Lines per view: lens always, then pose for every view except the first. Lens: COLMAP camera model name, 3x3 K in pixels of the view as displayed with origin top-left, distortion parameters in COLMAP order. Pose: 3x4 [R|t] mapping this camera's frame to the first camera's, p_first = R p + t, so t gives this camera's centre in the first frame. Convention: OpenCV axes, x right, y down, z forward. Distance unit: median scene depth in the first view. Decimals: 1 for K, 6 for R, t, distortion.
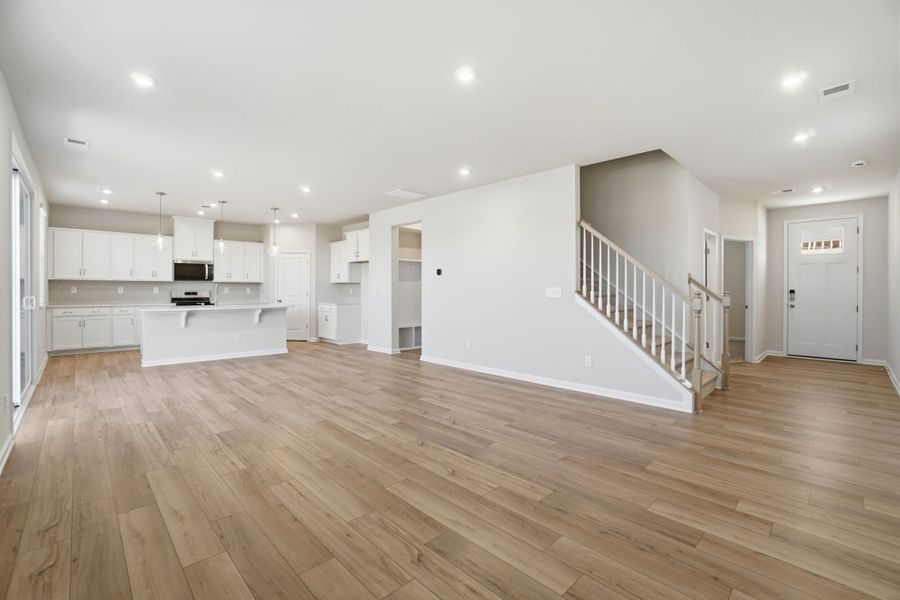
lens RADIAL K [[395.7, 0, 433.6], [0, 395.7, 293.4], [0, 0, 1]] dist [-0.032734, 0.003520]
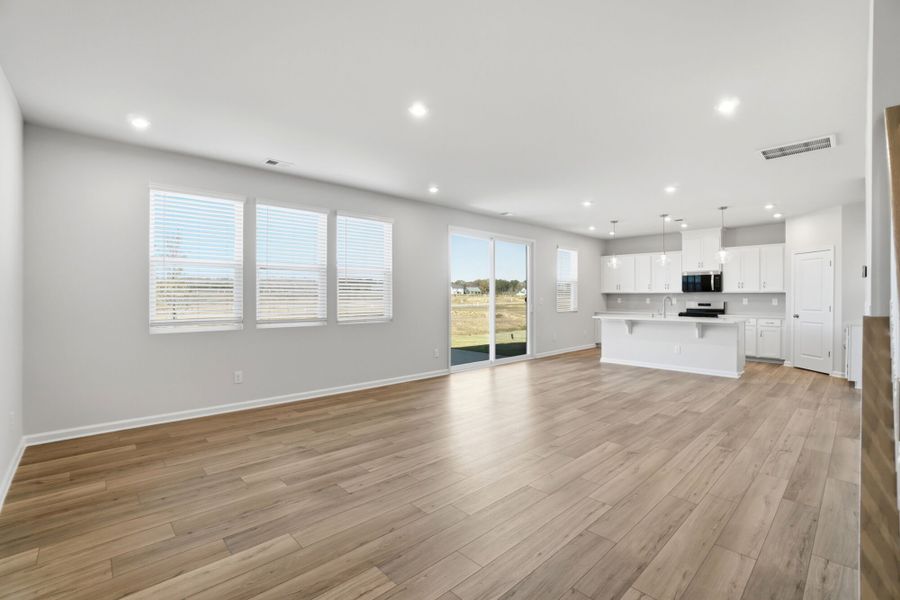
lens RADIAL K [[395.7, 0, 452.3], [0, 395.7, 298.8], [0, 0, 1]] dist [-0.032734, 0.003520]
pose [[0.020547, 0.002213, -0.999786, 0.431914], [-0.011343, 0.999934, 0.001980, -0.010630], [0.999725, 0.011300, 0.020571, 0.389821]]
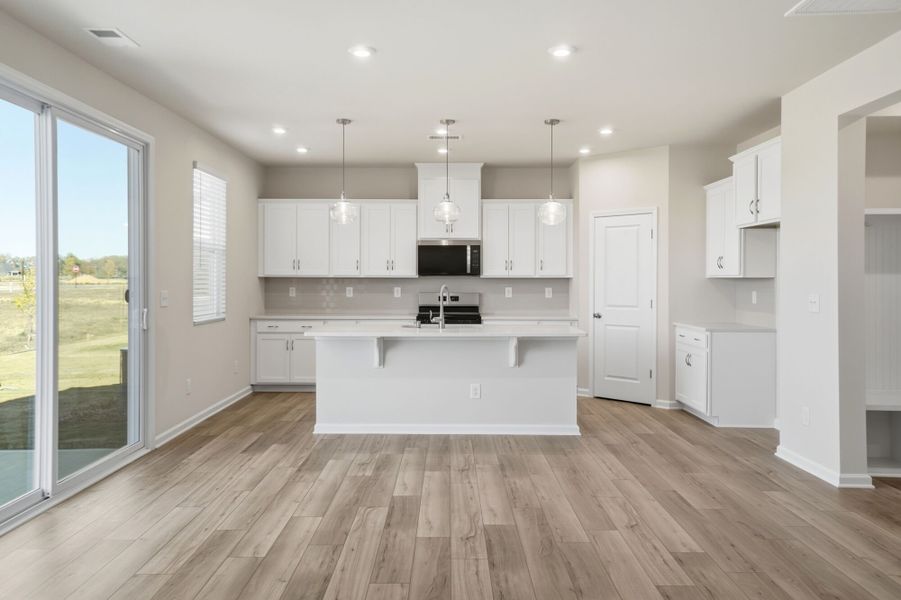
lens RADIAL K [[677.5, 0, 444.9], [0, 677.5, 282.0], [0, 0, 1]] dist [0.014790, -0.000615]
pose [[0.732394, -0.000971, -0.680880, 0.047255], [-0.005092, 0.999963, -0.006903, -0.019251], [0.680862, 0.008523, 0.732362, 0.327713]]
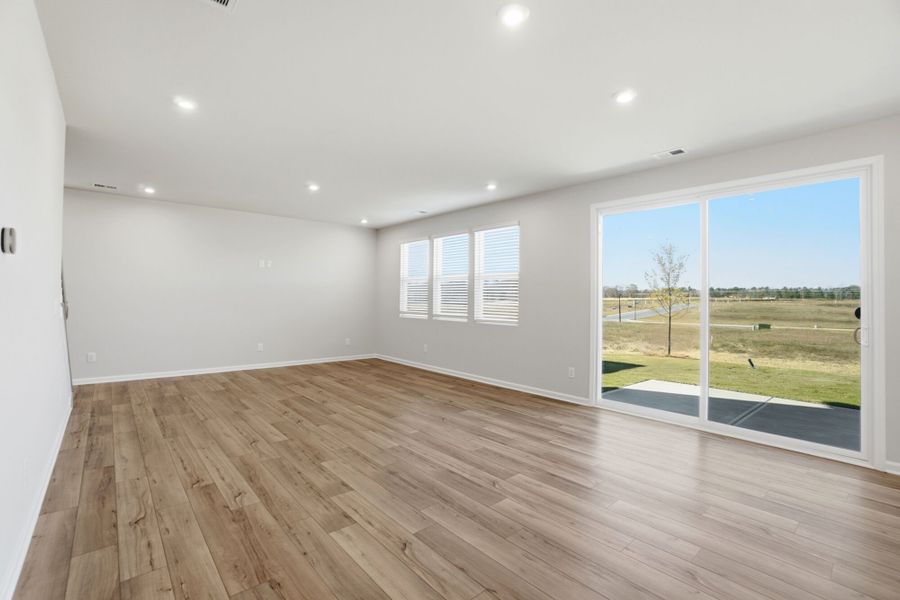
lens RADIAL K [[395.7, 0, 443.3], [0, 395.7, 294.3], [0, 0, 1]] dist [-0.032734, 0.003520]
pose [[-0.999697, -0.013792, 0.020401, -0.218035], [-0.013754, 0.999903, 0.002020, -0.023055], [-0.020427, 0.001739, -0.999790, 1.052781]]
